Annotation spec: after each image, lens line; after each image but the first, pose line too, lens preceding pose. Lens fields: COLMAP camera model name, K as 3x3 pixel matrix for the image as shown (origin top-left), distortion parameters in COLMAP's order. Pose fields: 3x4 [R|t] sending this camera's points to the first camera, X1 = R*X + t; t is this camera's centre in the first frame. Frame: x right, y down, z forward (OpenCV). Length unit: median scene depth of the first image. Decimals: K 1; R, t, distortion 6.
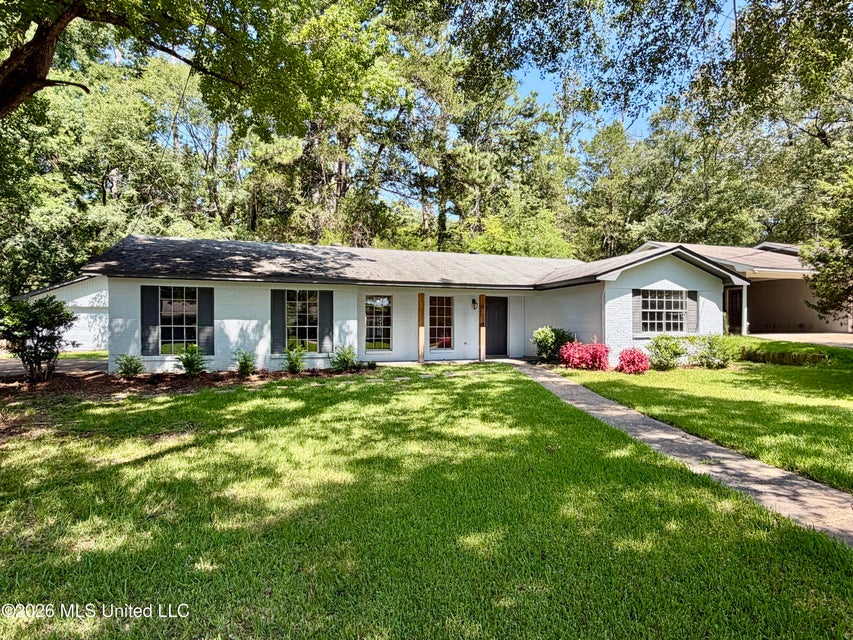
lens RADIAL K [[495.4, 0, 426.5], [0, 495.4, 317.0], [0, 0, 1]] dist [-0.006649, 0.000593]
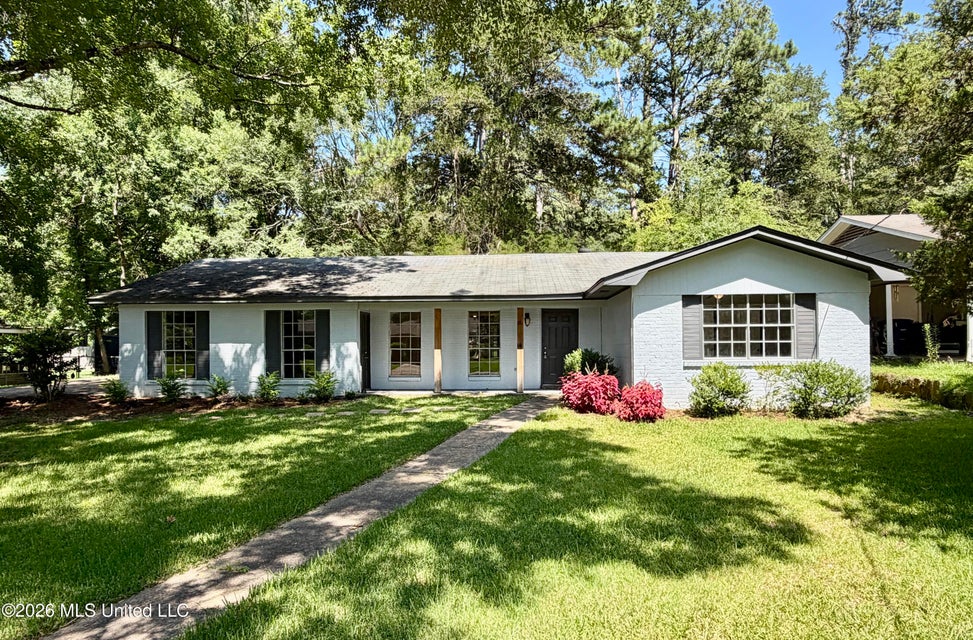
lens RADIAL K [[572.7, 0, 486.8], [0, 572.7, 324.8], [0, 0, 1]] dist [0.001488, 0.000789]
pose [[0.917211, -0.016092, -0.398078, 0.499923], [0.015354, 0.999869, -0.005041, -0.016492], [0.398107, -0.001489, 0.917338, 0.163212]]
